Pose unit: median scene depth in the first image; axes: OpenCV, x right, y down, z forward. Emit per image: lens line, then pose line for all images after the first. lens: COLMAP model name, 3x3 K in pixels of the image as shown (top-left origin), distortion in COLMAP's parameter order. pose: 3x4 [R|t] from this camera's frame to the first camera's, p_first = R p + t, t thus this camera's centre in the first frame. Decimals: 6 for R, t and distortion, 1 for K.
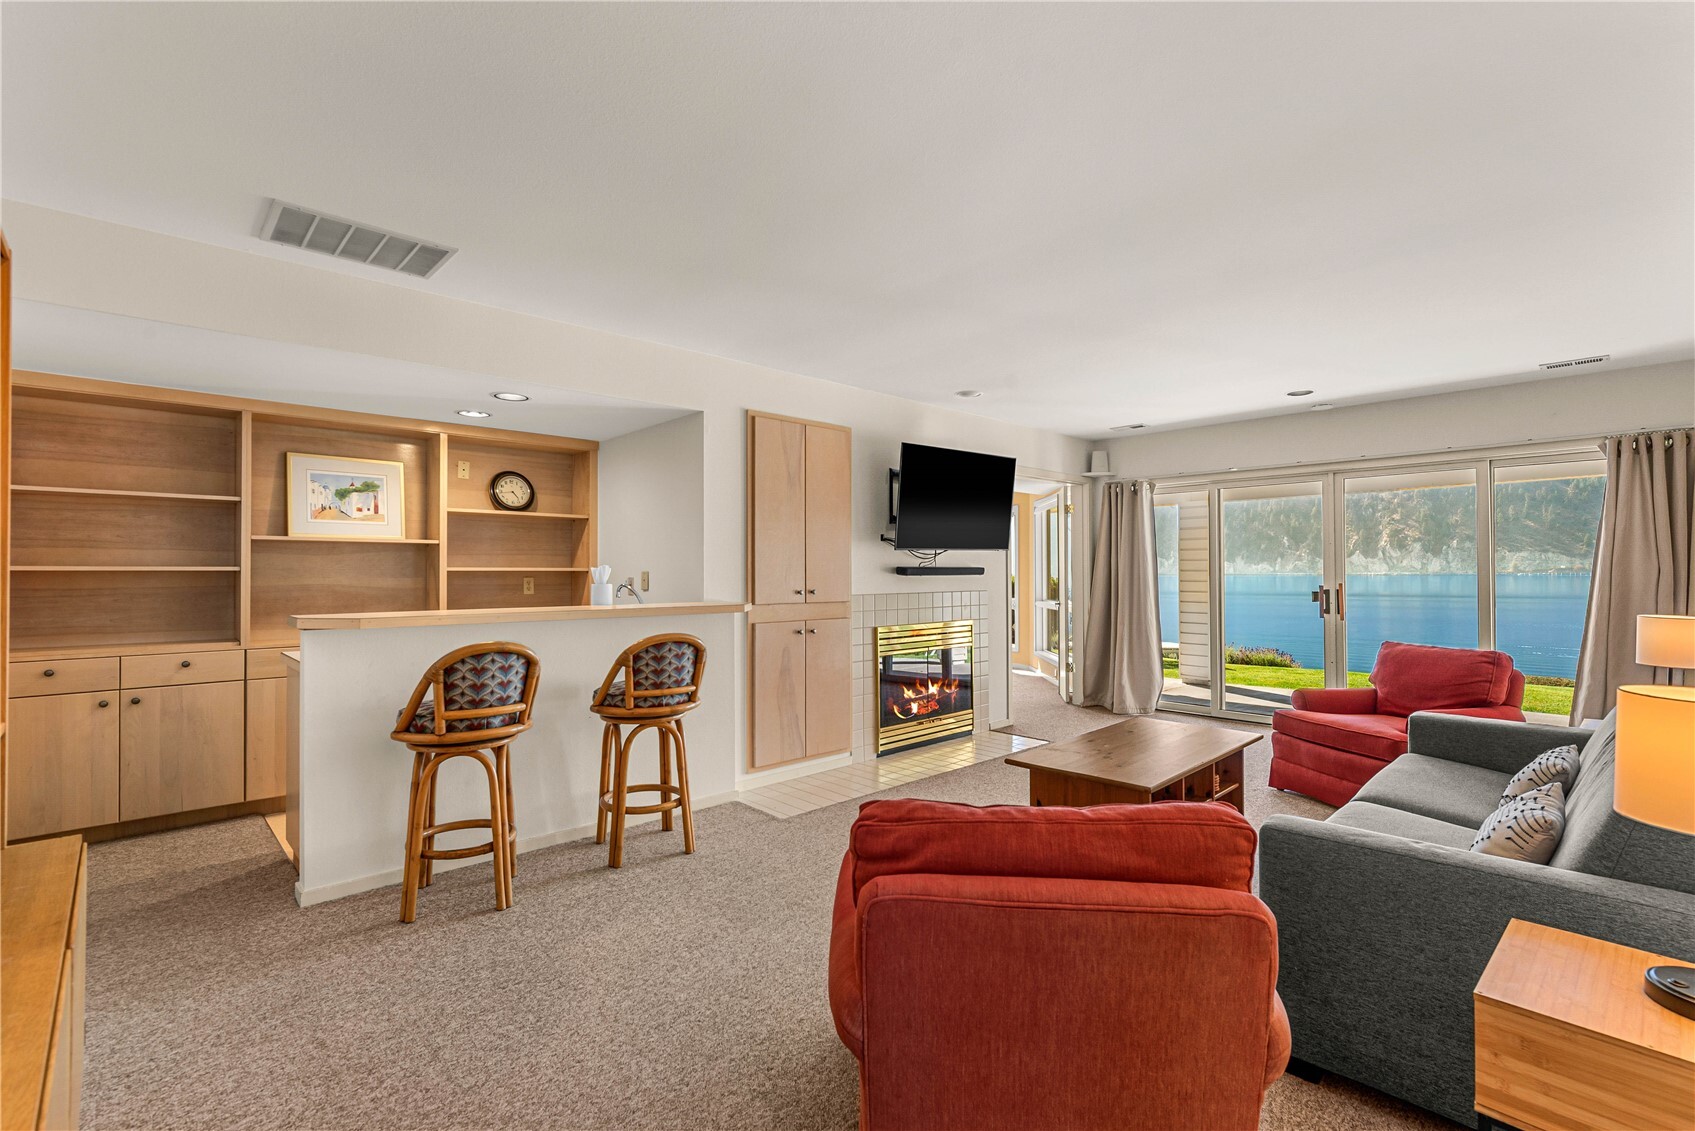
lens RADIAL K [[762.5, 0, 847.5], [0, 762.5, 565.5], [0, 0, 1]] dist [0.001290, -0.000036]
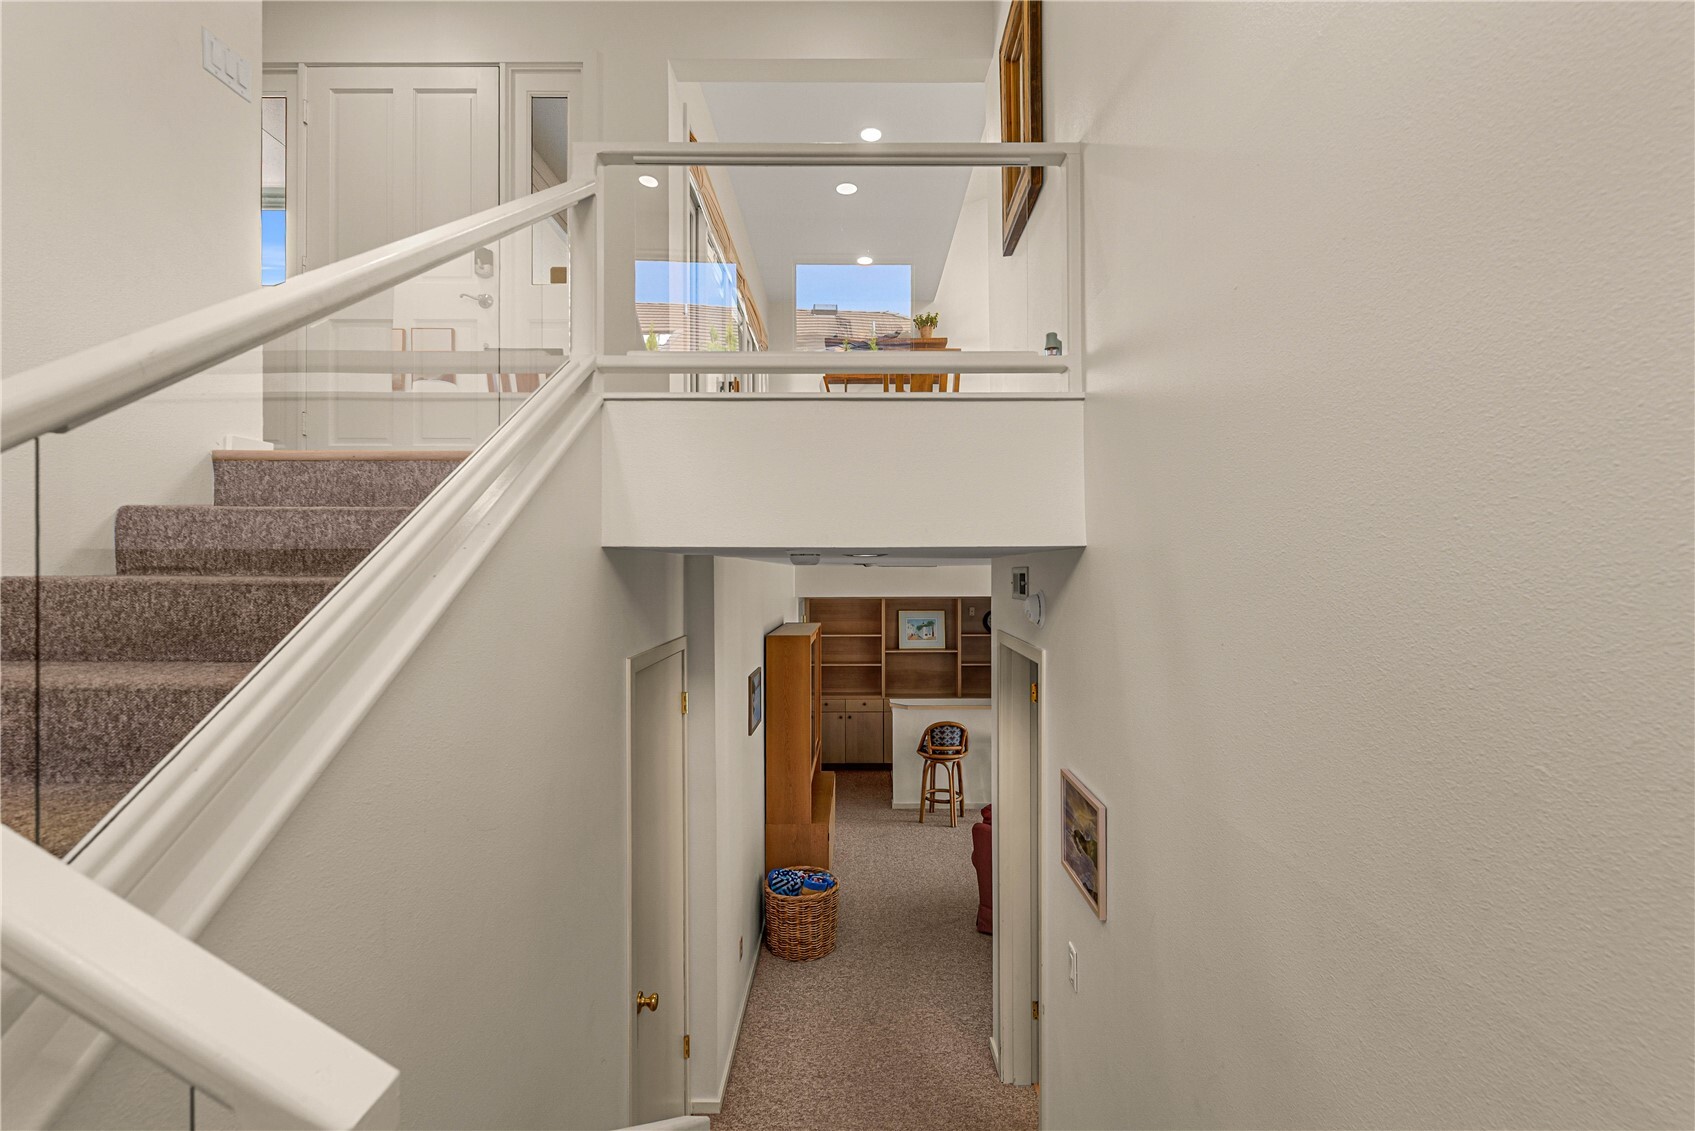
lens RADIAL K [[742.5, 0, 847.5], [0, 742.5, 565.5], [0, 0, 1]] dist [0.011438, -0.000619]
pose [[0.712617, -0.006167, -0.701527, 1.003327], [0.010534, 0.999943, 0.001910, -0.412444], [0.701475, -0.008751, 0.712641, -0.963260]]
